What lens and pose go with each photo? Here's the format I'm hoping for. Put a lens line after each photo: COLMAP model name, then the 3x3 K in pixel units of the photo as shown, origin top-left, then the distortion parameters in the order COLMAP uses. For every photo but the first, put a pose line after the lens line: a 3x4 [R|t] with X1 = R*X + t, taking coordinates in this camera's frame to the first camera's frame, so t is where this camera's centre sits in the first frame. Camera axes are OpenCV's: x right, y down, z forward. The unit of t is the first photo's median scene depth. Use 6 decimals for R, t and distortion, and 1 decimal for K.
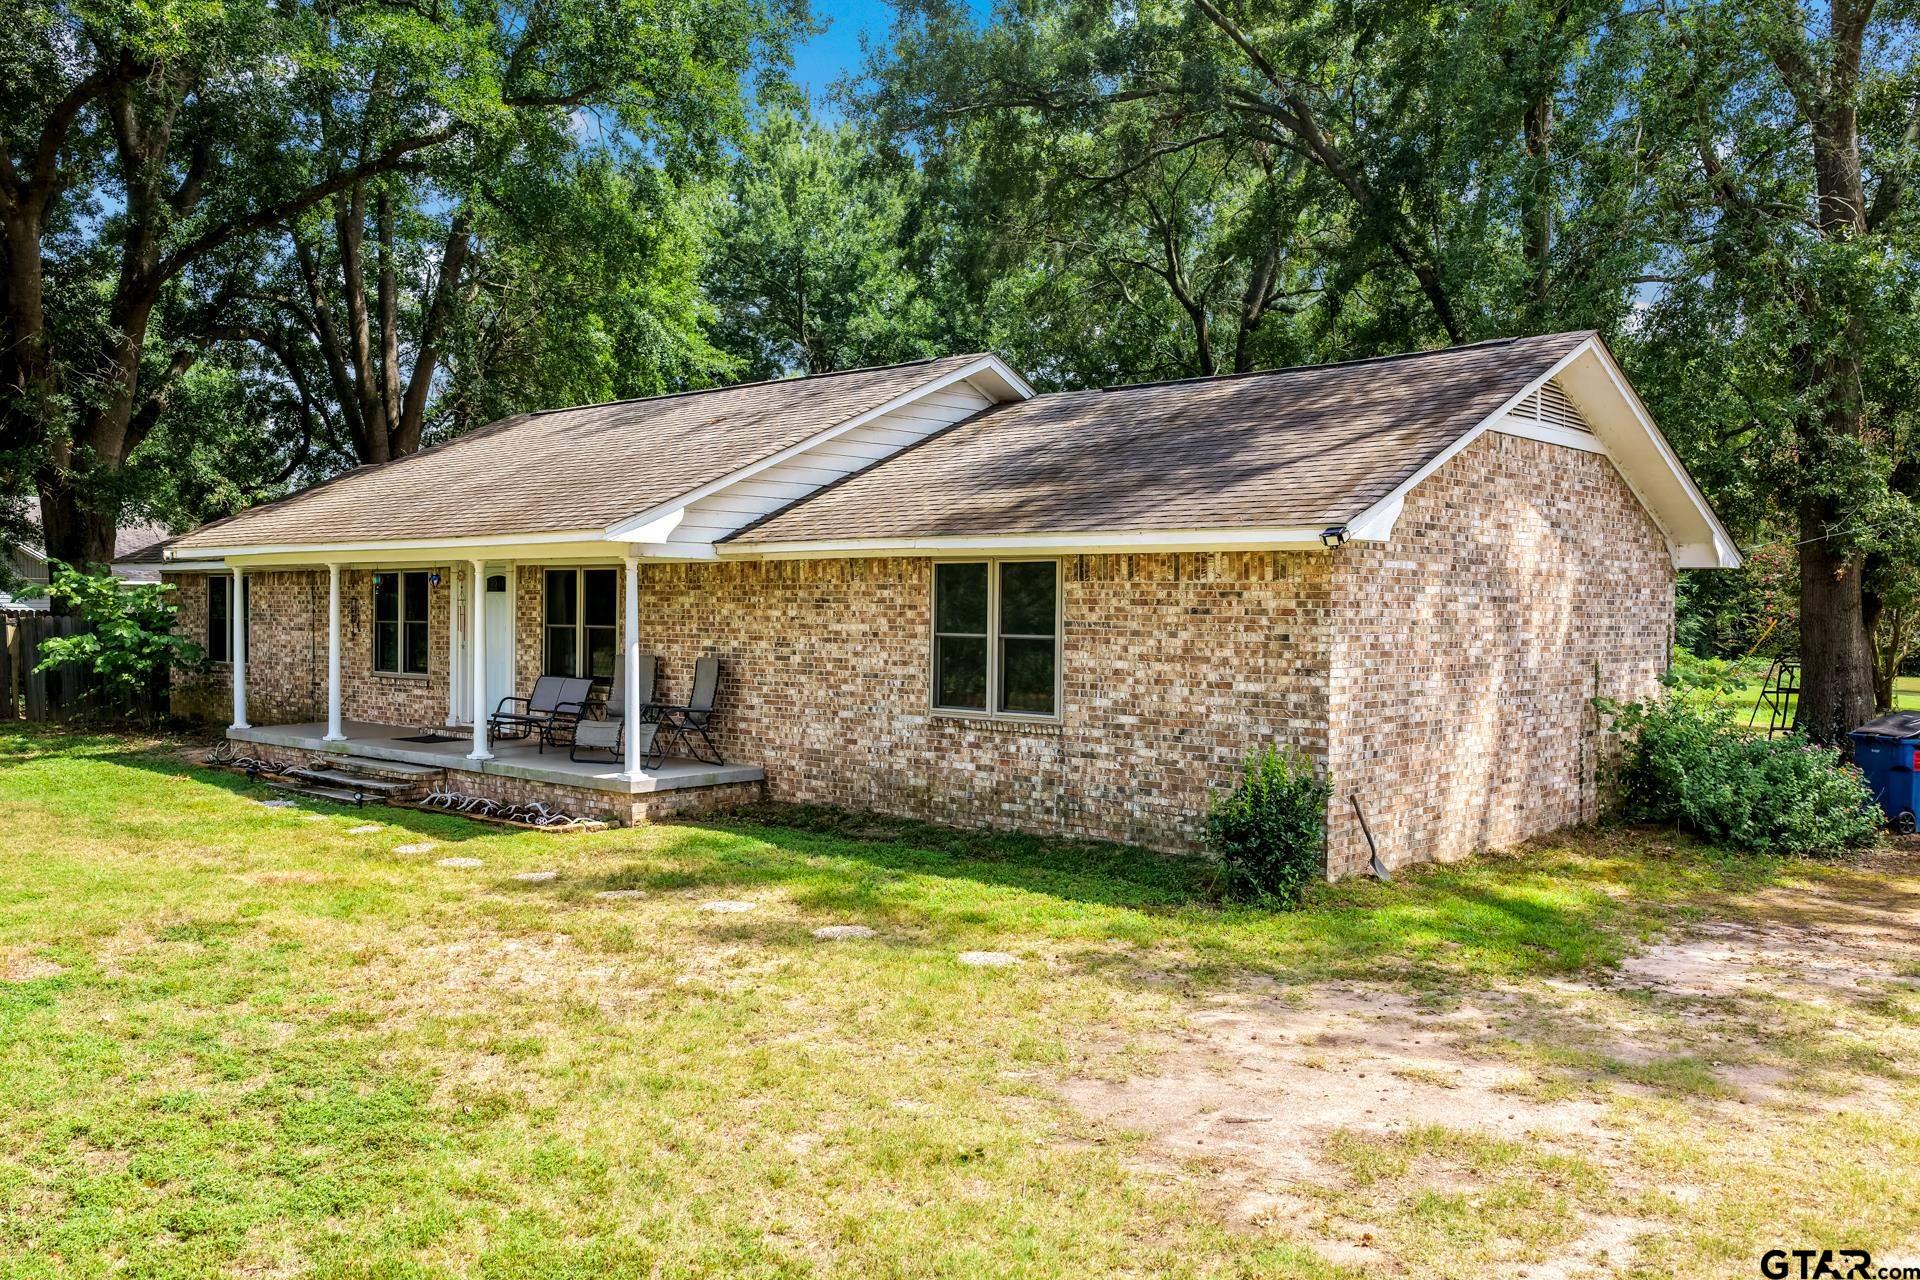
lens RADIAL K [[1636.6, 0, 960.9], [0, 1636.6, 638.3], [0, 0, 1]] dist [-0.005027, 0.000600]
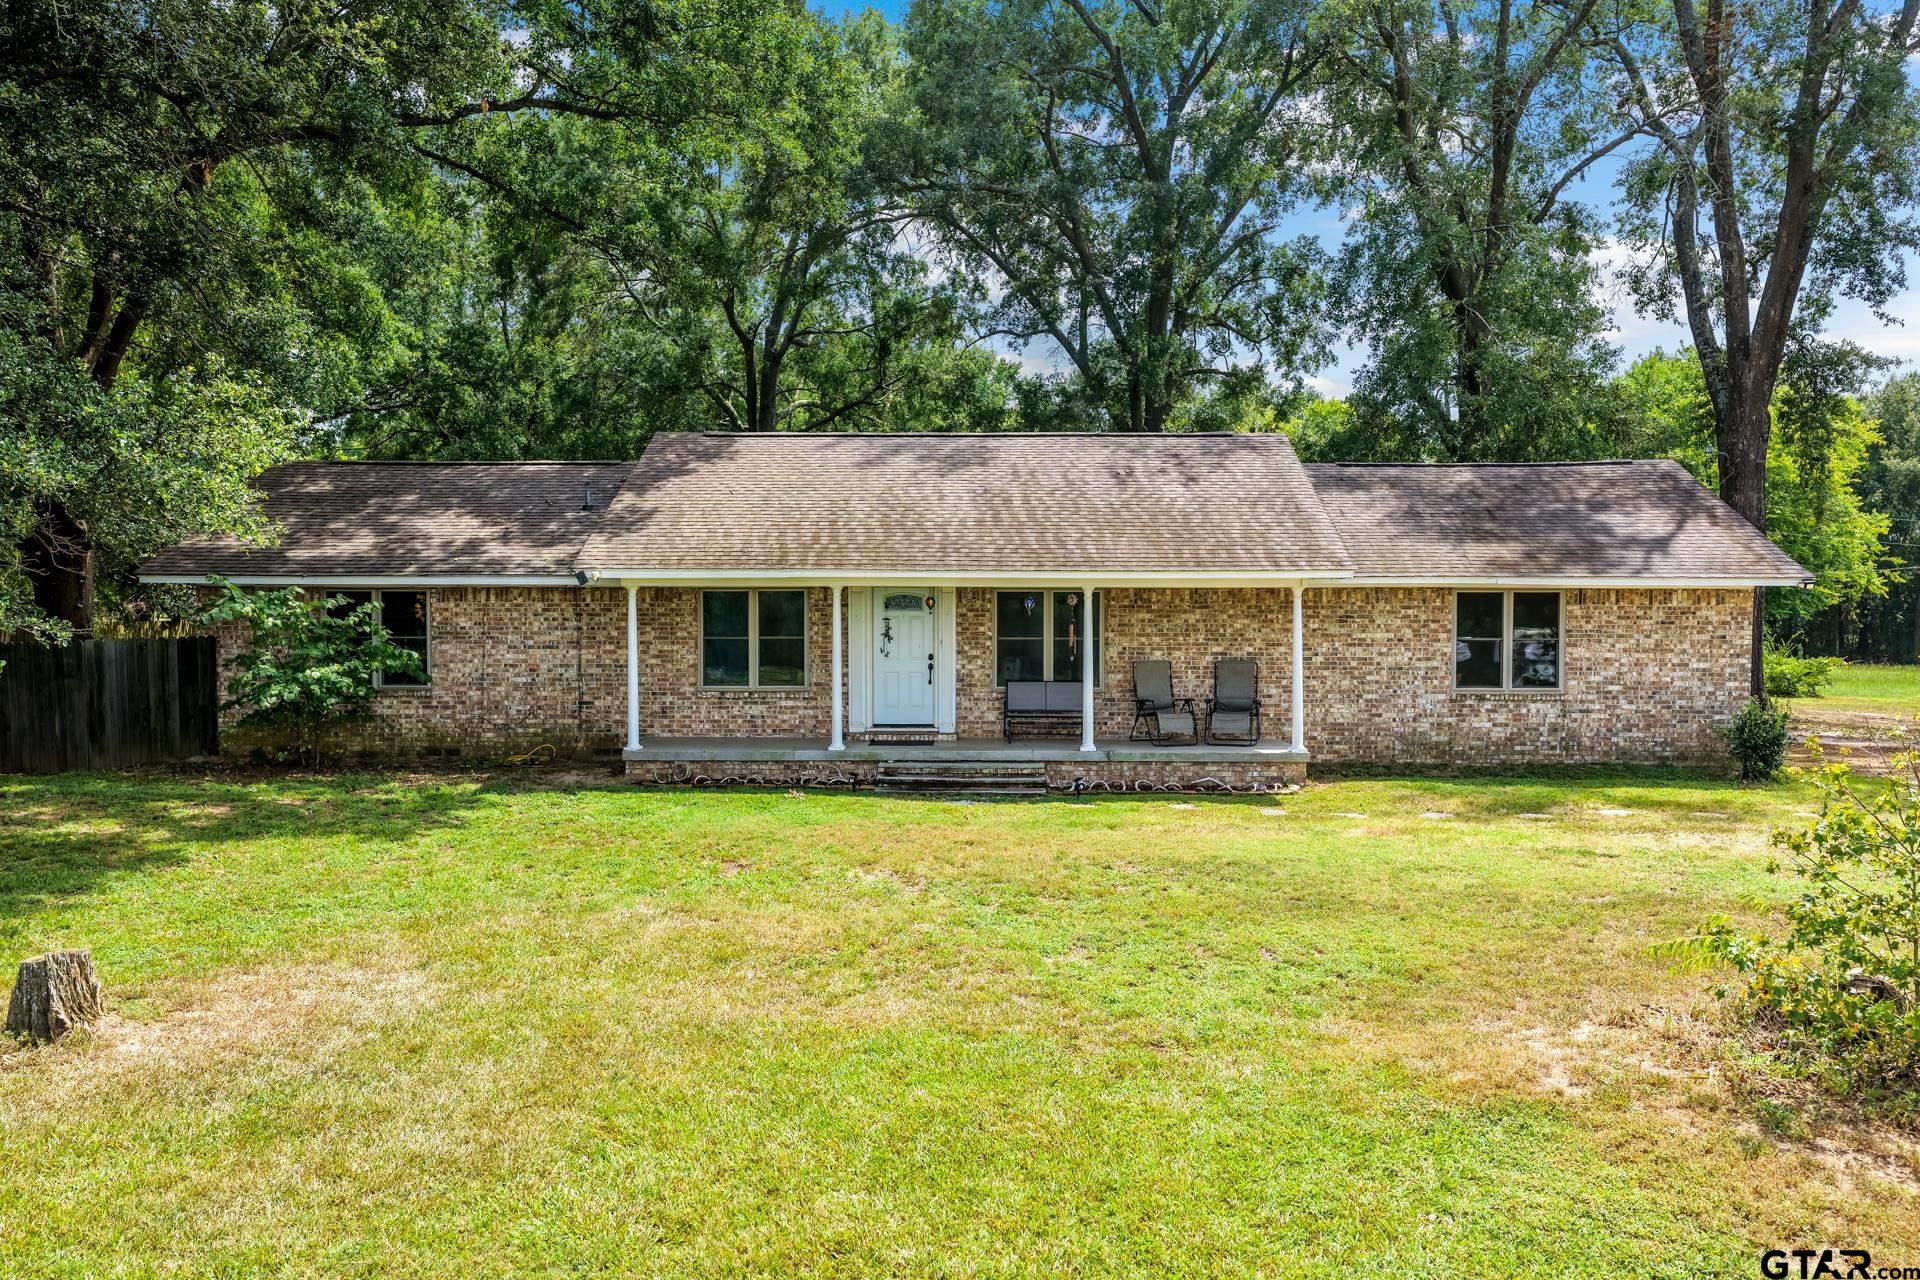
lens RADIAL K [[1636.6, 0, 956.8], [0, 1636.6, 628.2], [0, 0, 1]] dist [-0.005027, 0.000600]
pose [[0.747351, -0.017437, 0.664201, -1.385366], [0.017402, 0.999826, 0.006668, -0.031281], [-0.664202, 0.006575, 0.747524, 0.182301]]
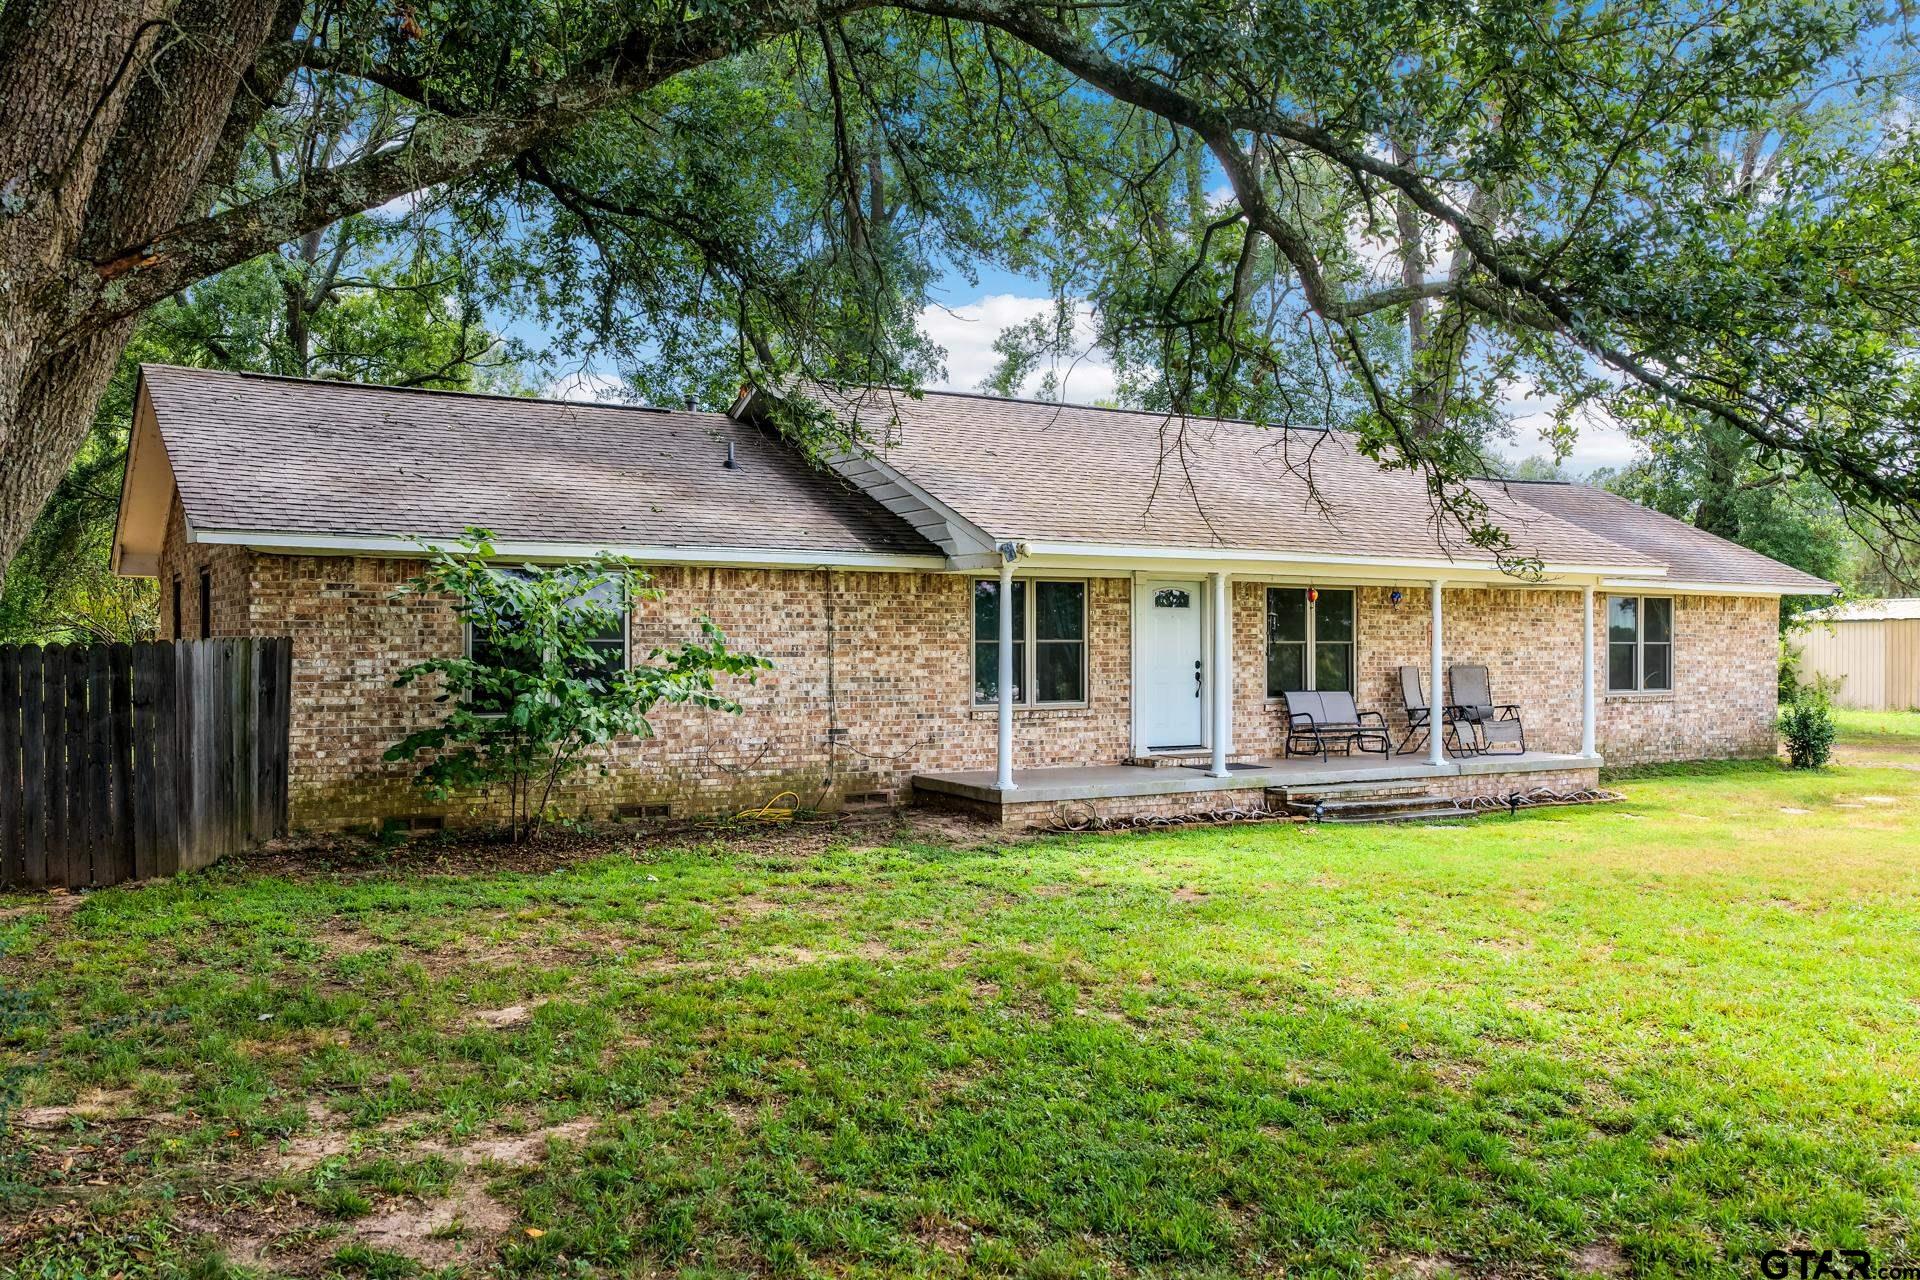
lens RADIAL K [[1636.6, 0, 960.6], [0, 1636.6, 651.5], [0, 0, 1]] dist [-0.005027, 0.000600]
pose [[0.270179, -0.007492, 0.962781, -1.672912], [0.022712, 0.999741, 0.001406, -0.010482], [-0.962542, 0.021487, 0.270279, 1.190665]]
